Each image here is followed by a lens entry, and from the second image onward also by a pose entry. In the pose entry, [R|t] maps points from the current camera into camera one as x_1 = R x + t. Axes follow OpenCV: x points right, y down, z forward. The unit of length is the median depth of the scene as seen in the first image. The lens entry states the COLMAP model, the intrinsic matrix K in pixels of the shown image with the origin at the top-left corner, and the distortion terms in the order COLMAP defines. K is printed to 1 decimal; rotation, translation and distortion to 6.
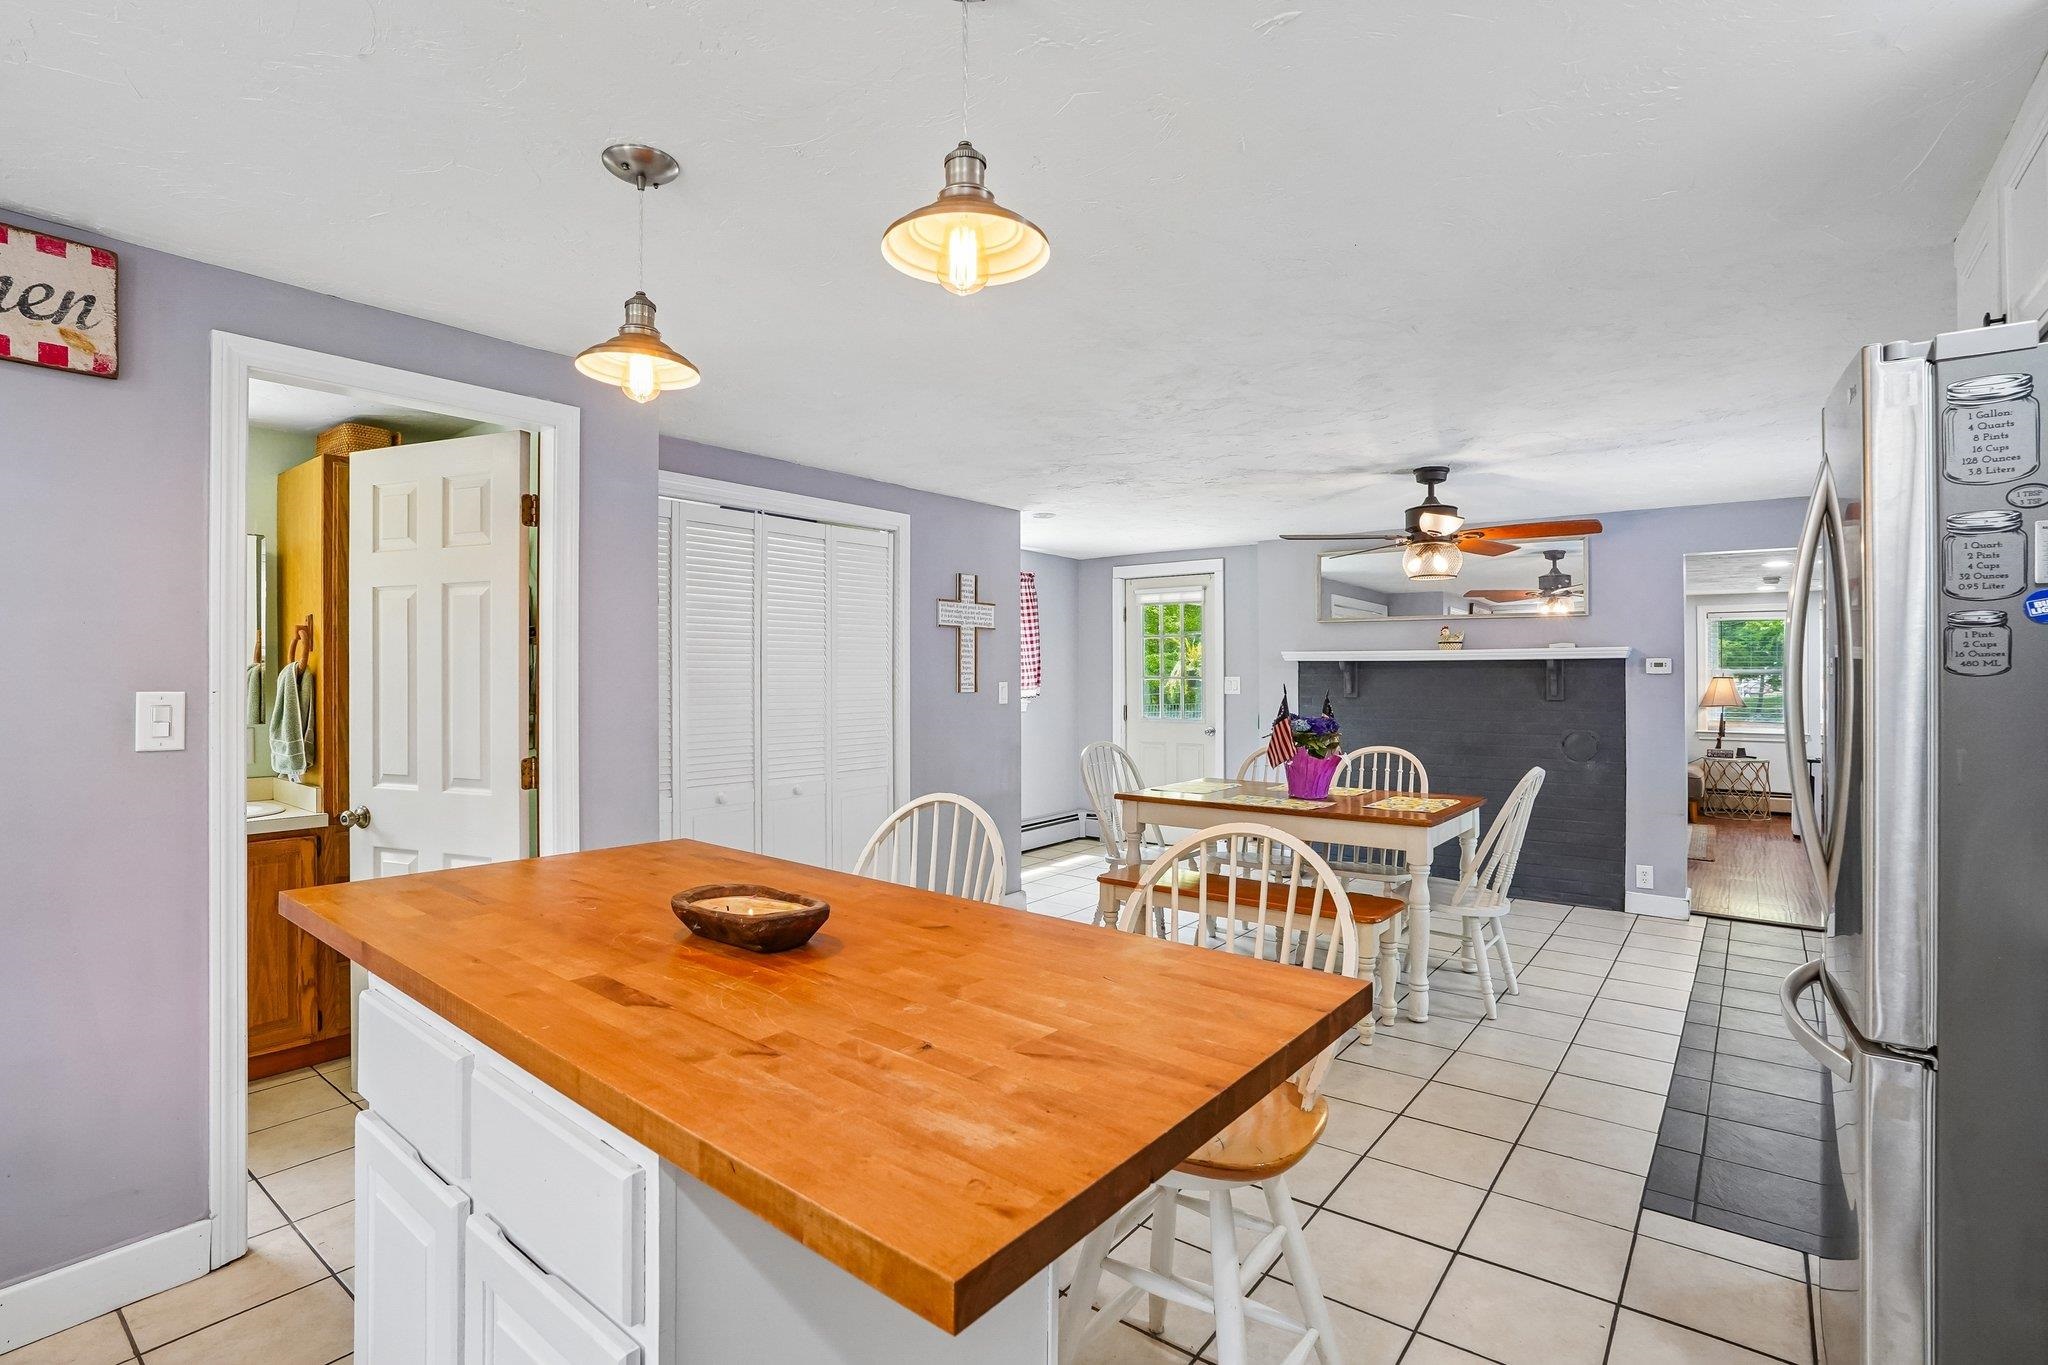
lens RADIAL K [[946.9, 0, 1024.0], [0, 946.9, 682.5], [0, 0, 1]] dist [-0.040930, 0.000035]
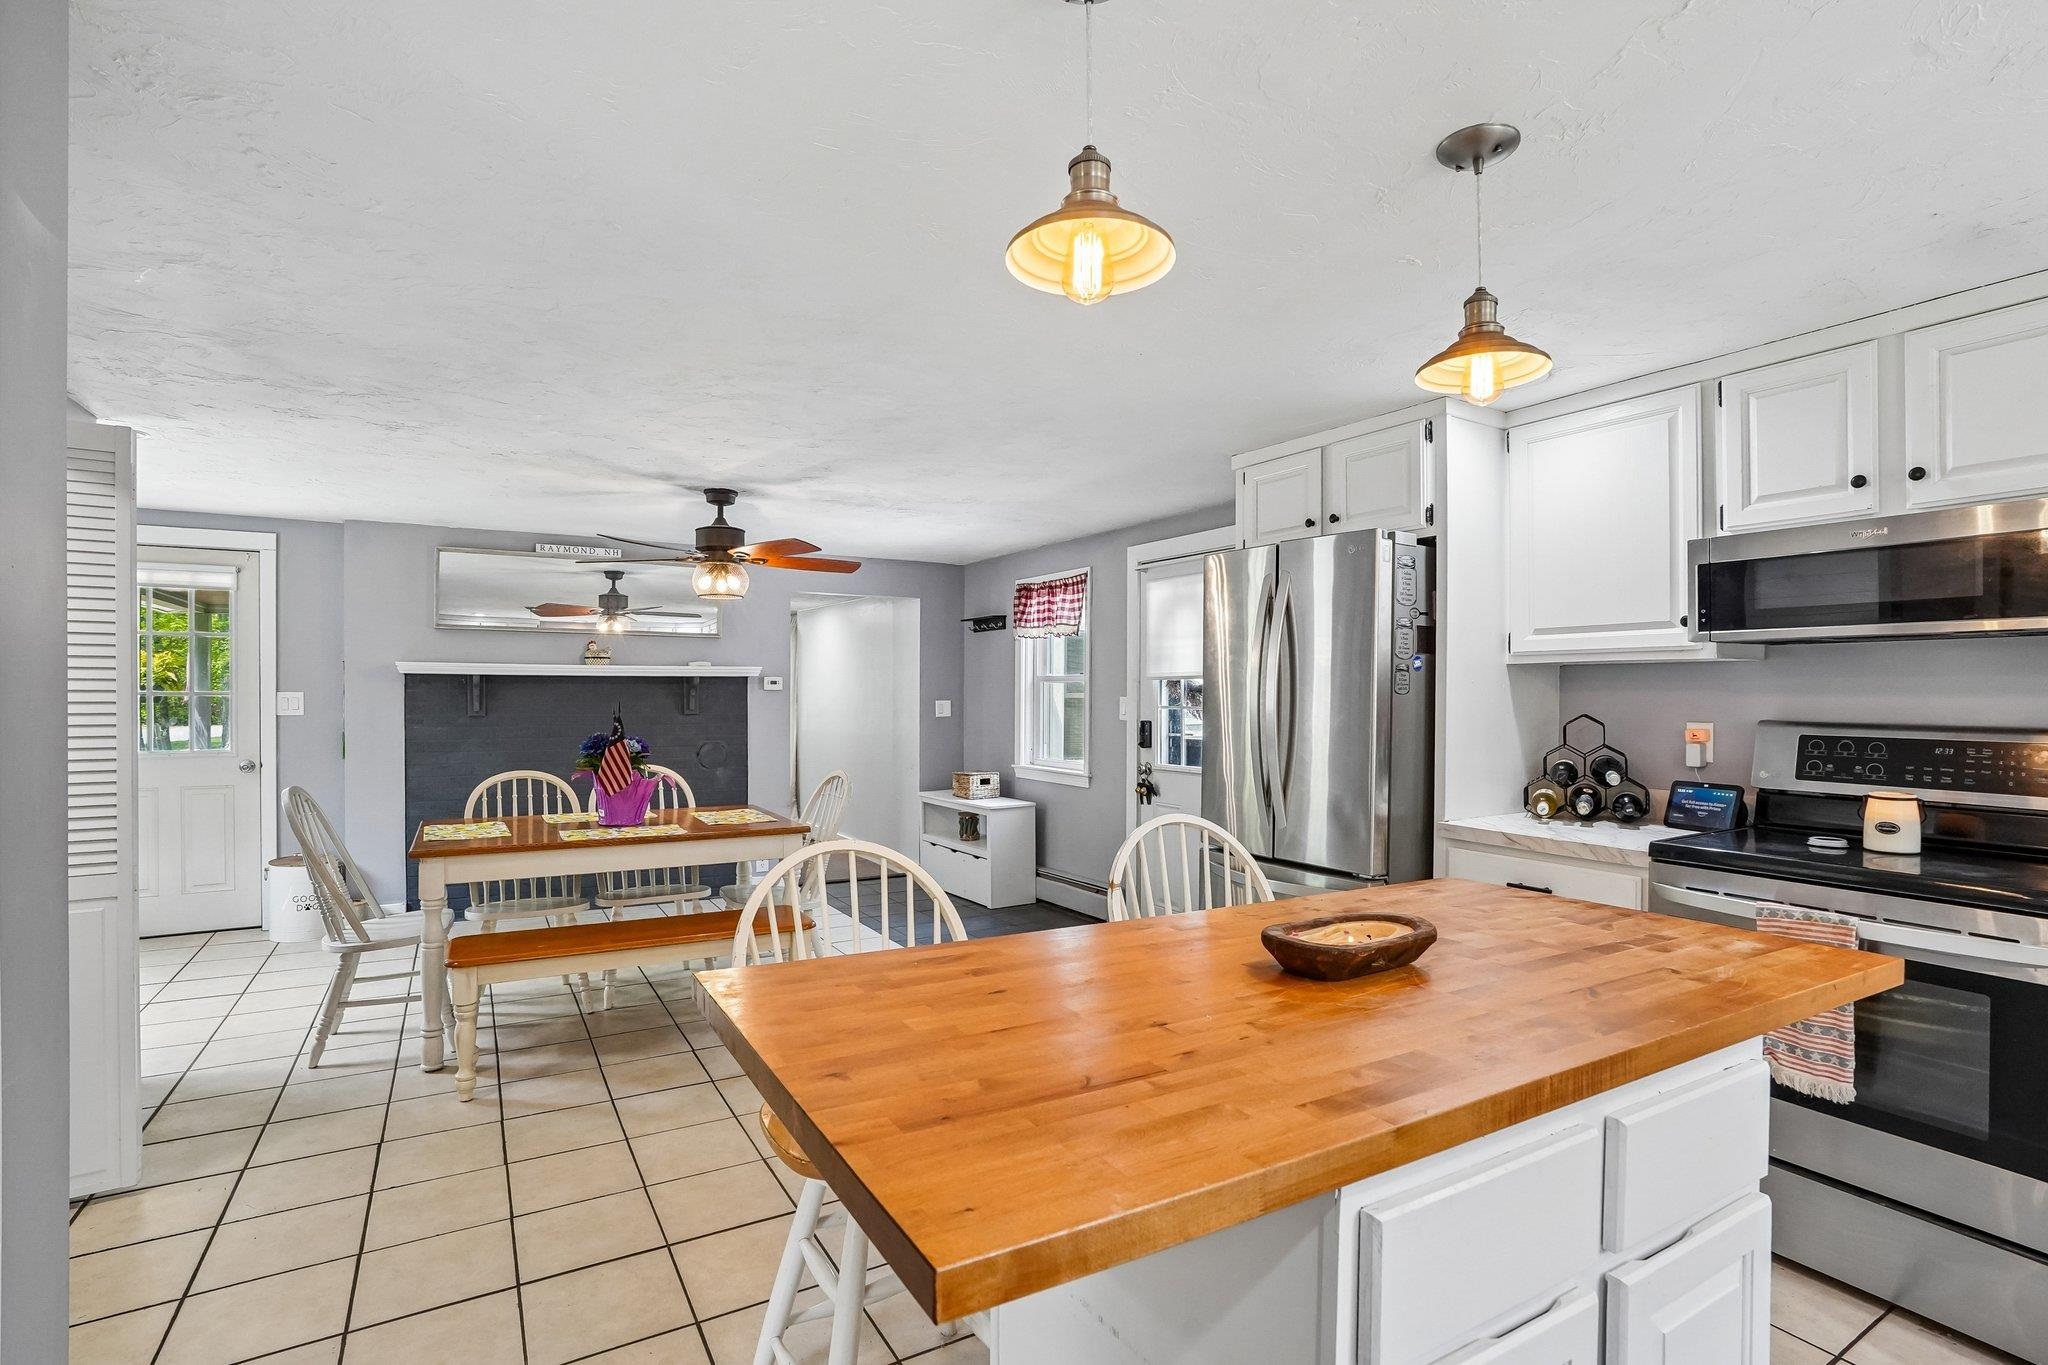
lens RADIAL K [[978.2, 0, 1021.8], [0, 978.2, 674.2], [0, 0, 1]] dist [-0.027501, 0.000746]
pose [[0.417413, 0.017641, 0.908546, -0.302033], [0.005909, 0.999738, -0.022126, -0.000369], [-0.908698, 0.014604, 0.417199, 0.193663]]
